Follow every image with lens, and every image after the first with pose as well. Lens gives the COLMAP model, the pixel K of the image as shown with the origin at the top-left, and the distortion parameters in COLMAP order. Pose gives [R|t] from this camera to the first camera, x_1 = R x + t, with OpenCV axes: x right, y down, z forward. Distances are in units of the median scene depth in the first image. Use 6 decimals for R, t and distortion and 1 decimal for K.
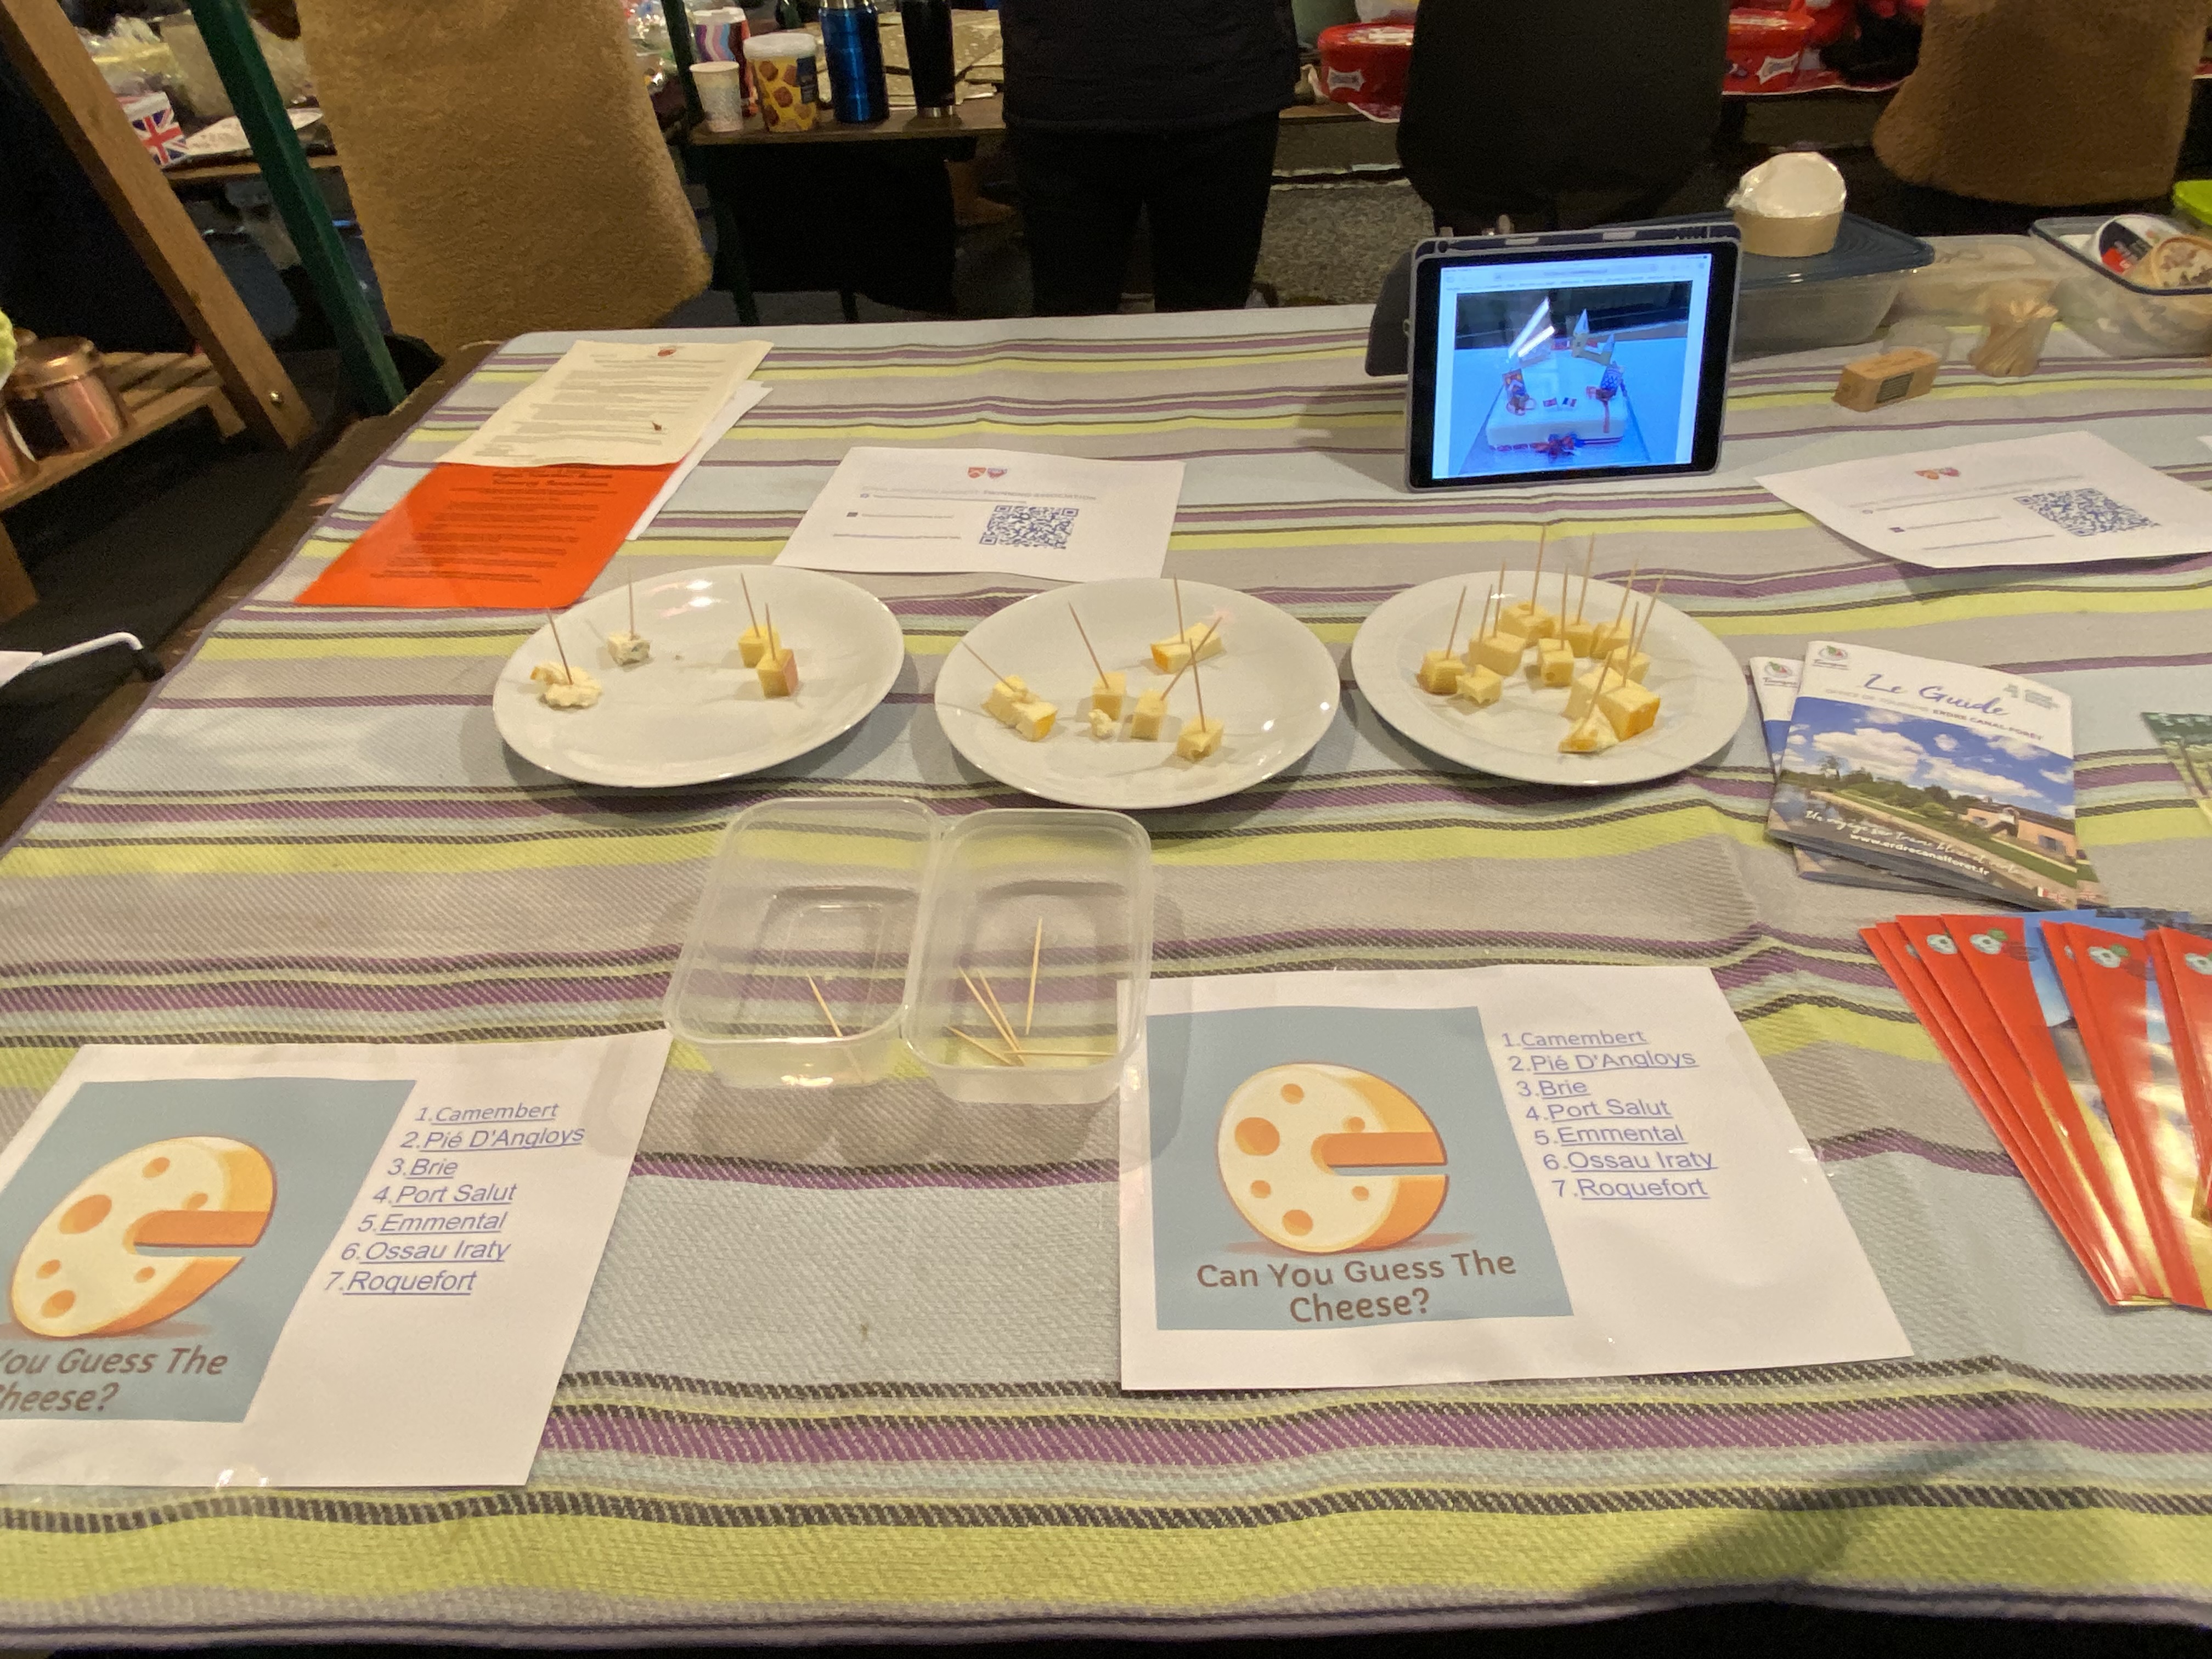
lens RADIAL K [[1420.2, 0, 1106.0], [0, 1420.2, 829.5], [0, 0, 1]] dist [0.075310, -0.076291]
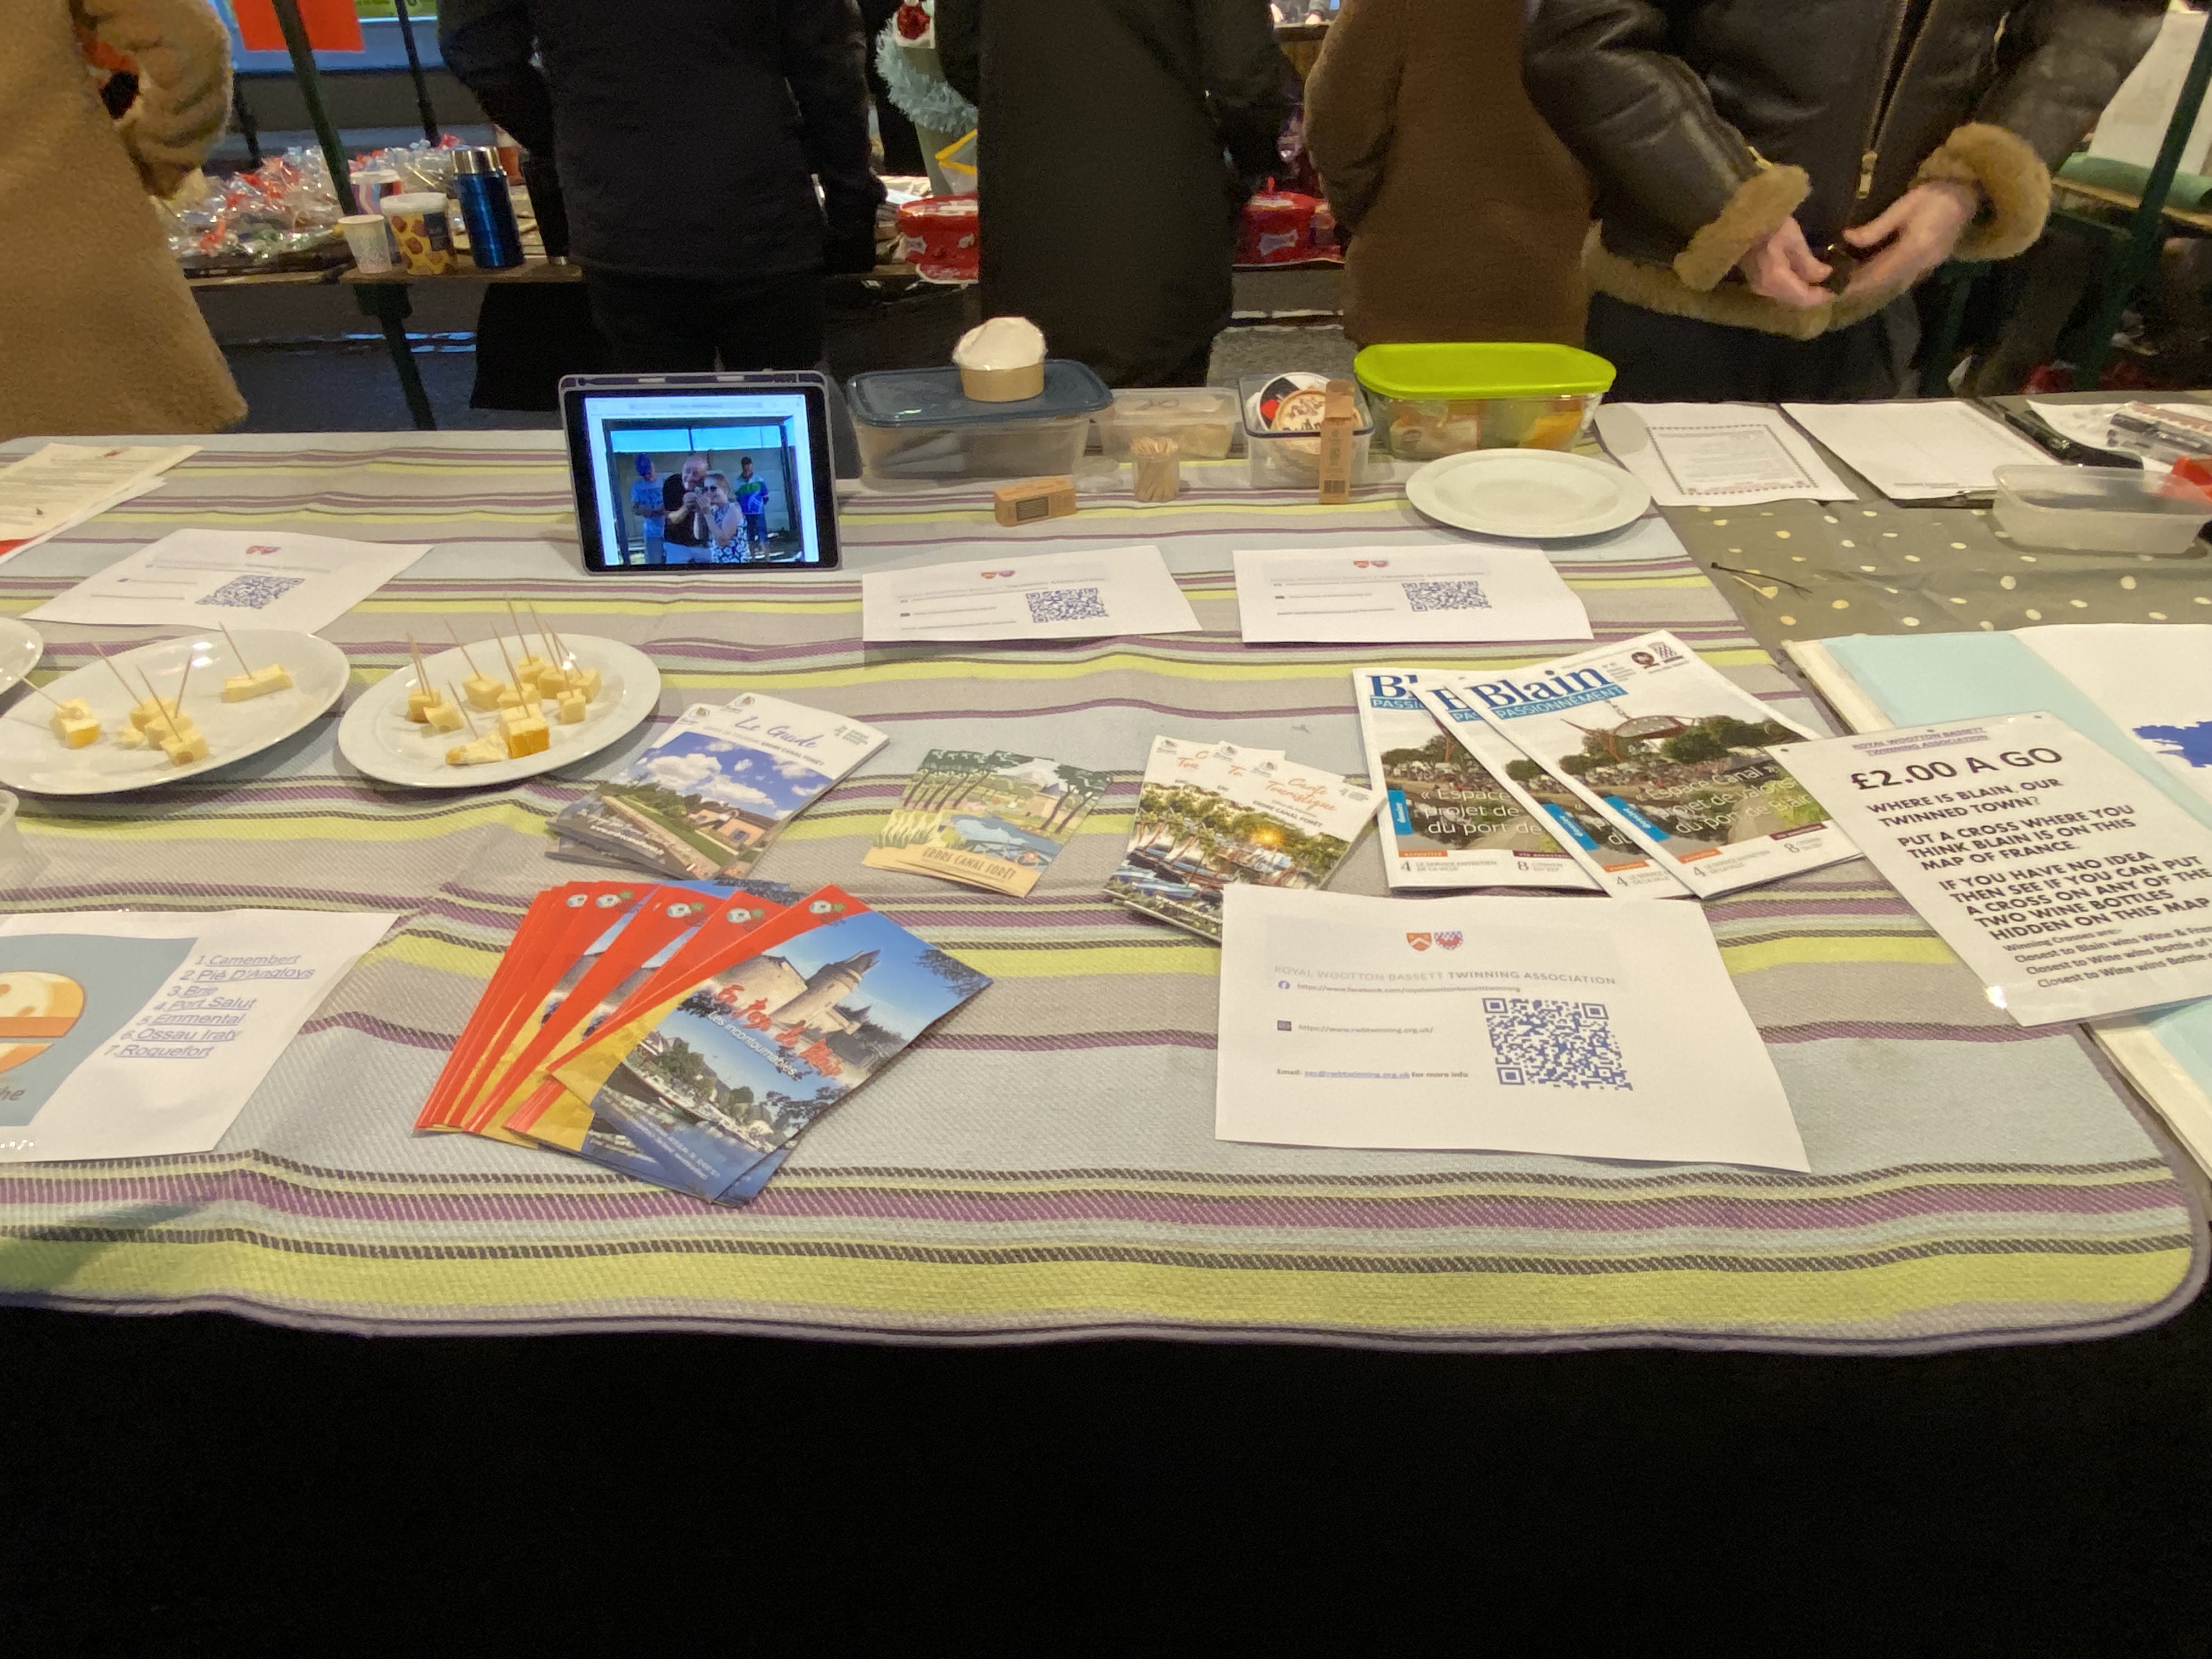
lens RADIAL K [[1420.2, 0, 1106.0], [0, 1420.2, 829.5], [0, 0, 1]] dist [0.075310, -0.076291]
pose [[0.999600, 0.024652, -0.013892, 0.718725], [-0.025713, 0.996284, -0.082206, 0.073218], [0.011814, 0.082530, 0.996519, -0.207636]]
